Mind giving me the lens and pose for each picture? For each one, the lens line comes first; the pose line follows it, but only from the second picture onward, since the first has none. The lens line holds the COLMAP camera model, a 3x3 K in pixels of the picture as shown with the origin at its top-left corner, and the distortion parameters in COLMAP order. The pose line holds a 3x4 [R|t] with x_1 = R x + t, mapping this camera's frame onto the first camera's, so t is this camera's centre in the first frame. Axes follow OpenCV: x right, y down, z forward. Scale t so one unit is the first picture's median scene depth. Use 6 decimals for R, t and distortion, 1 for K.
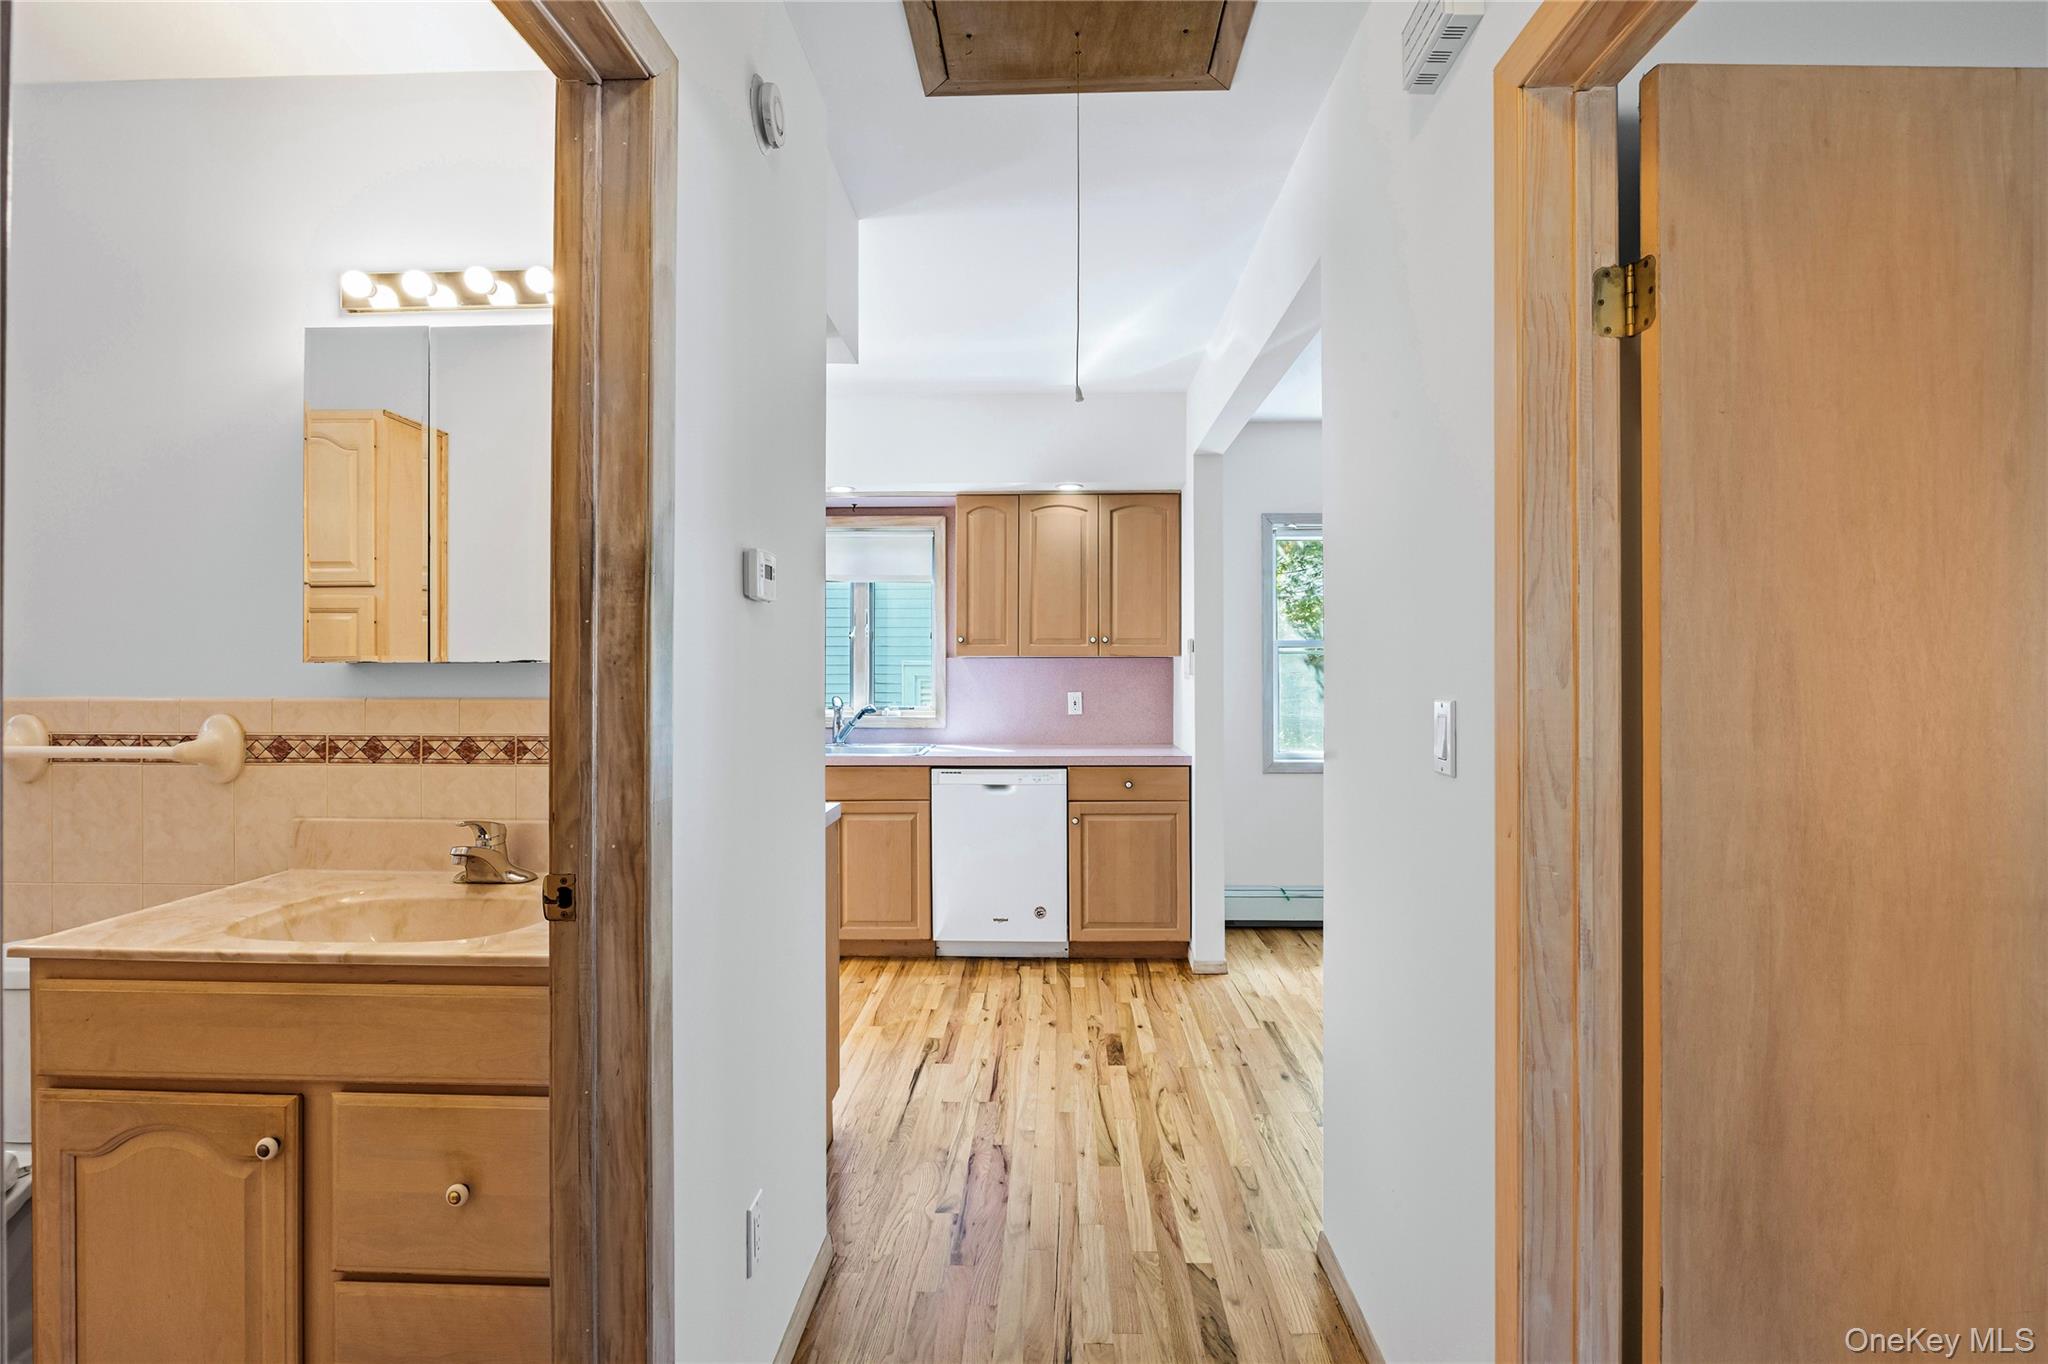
lens RADIAL K [[962.8, 0, 1032.4], [0, 962.8, 664.8], [0, 0, 1]] dist [-0.011876, 0.000305]
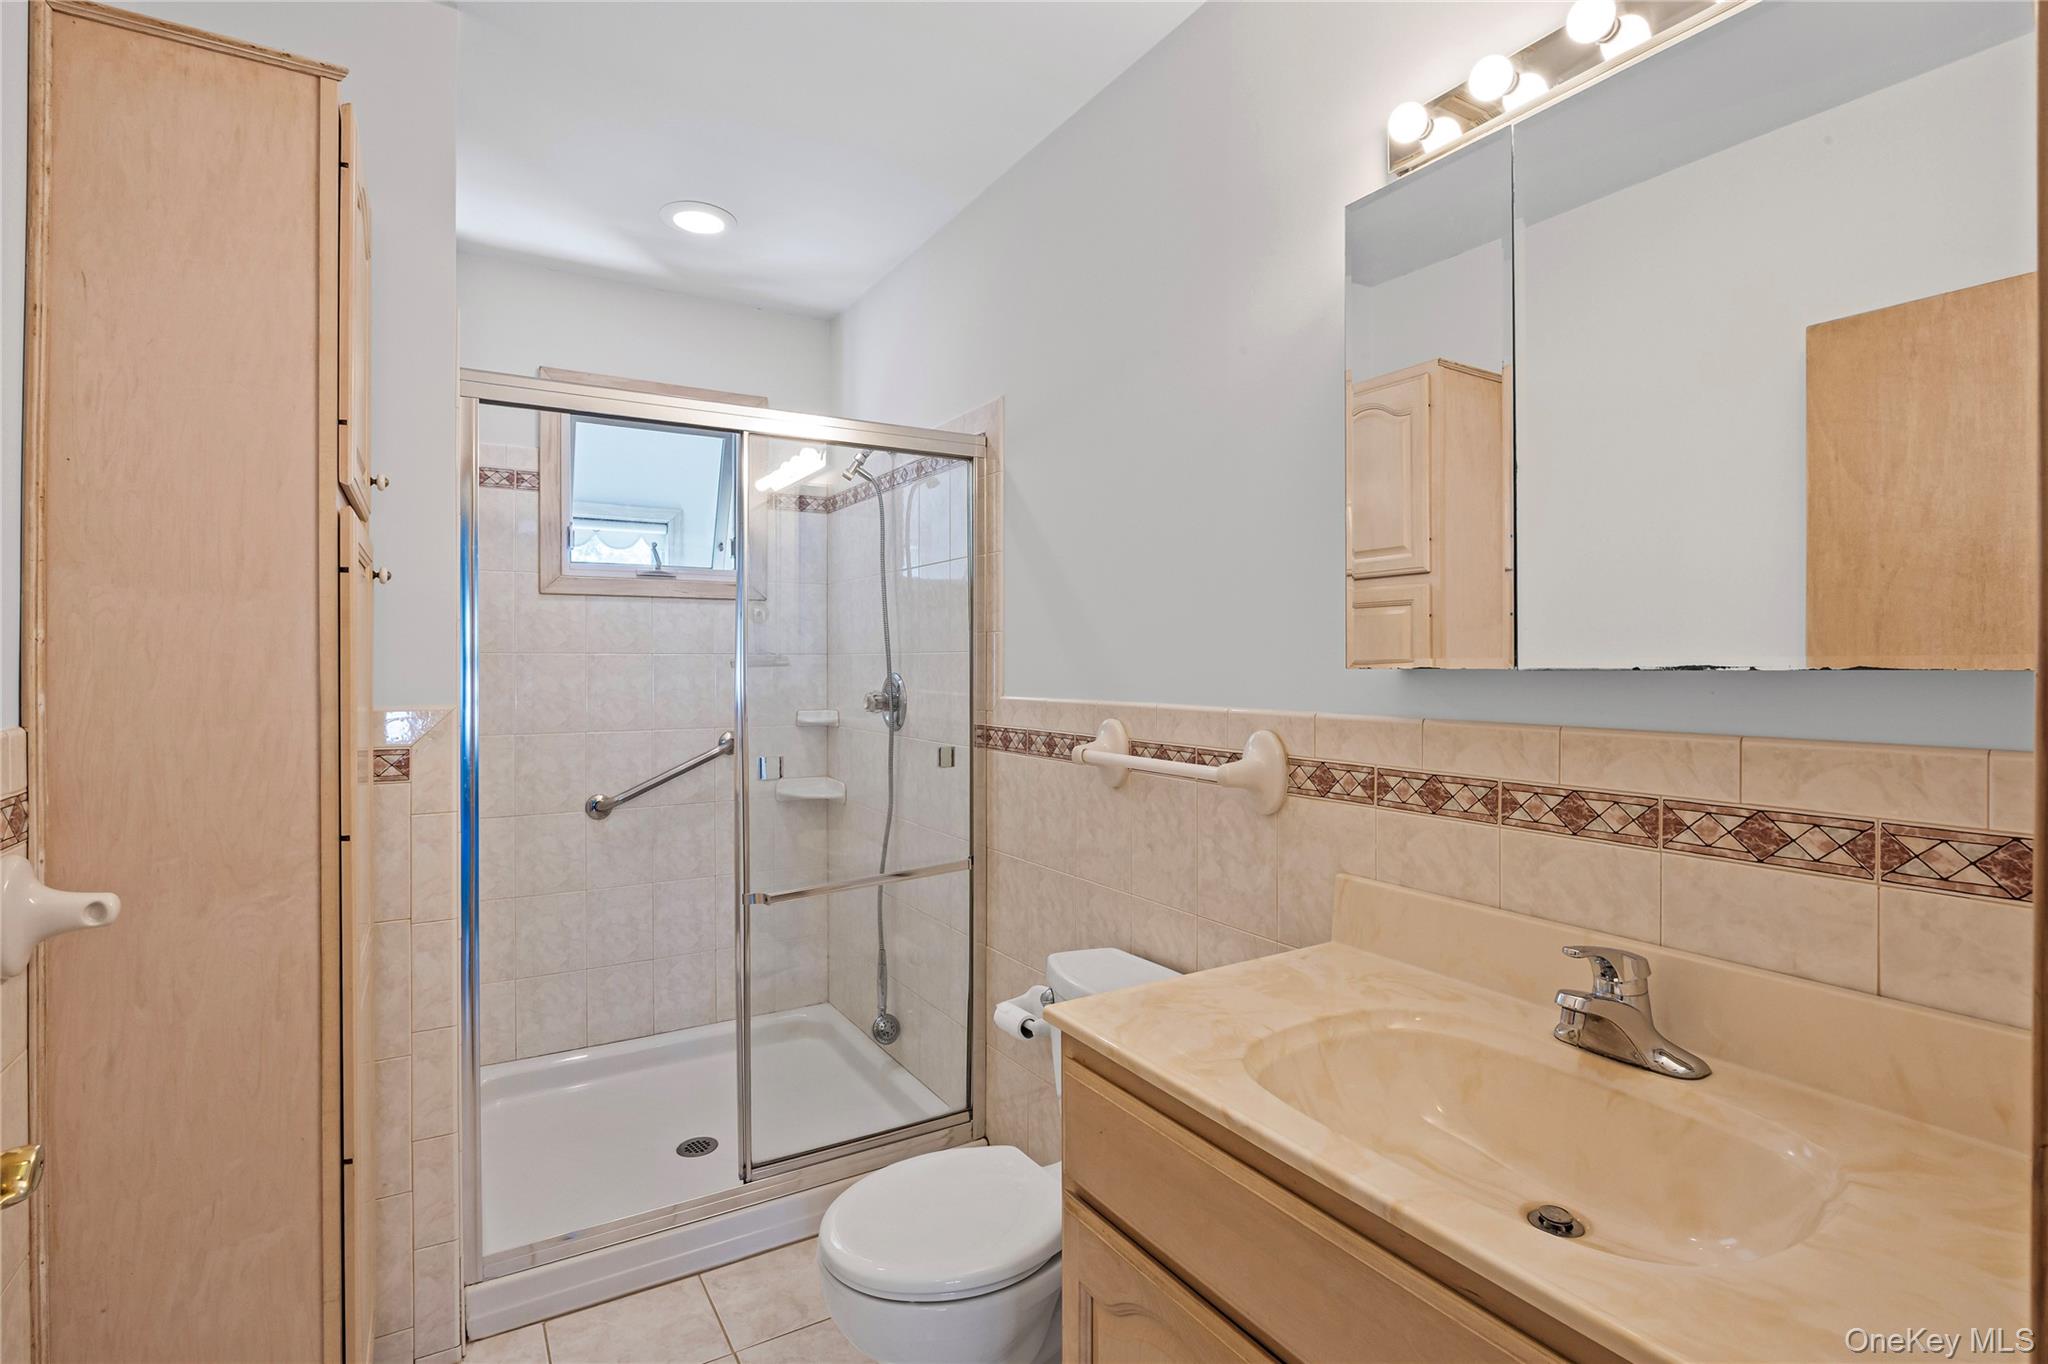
lens RADIAL K [[962.8, 0, 1032.4], [0, 962.8, 664.8], [0, 0, 1]] dist [-0.011876, 0.000305]
pose [[0.549382, 0.000460, -0.835571, -0.270028], [0.003316, 0.999991, 0.002731, -0.007275], [0.835565, -0.004271, 0.549375, 0.380846]]
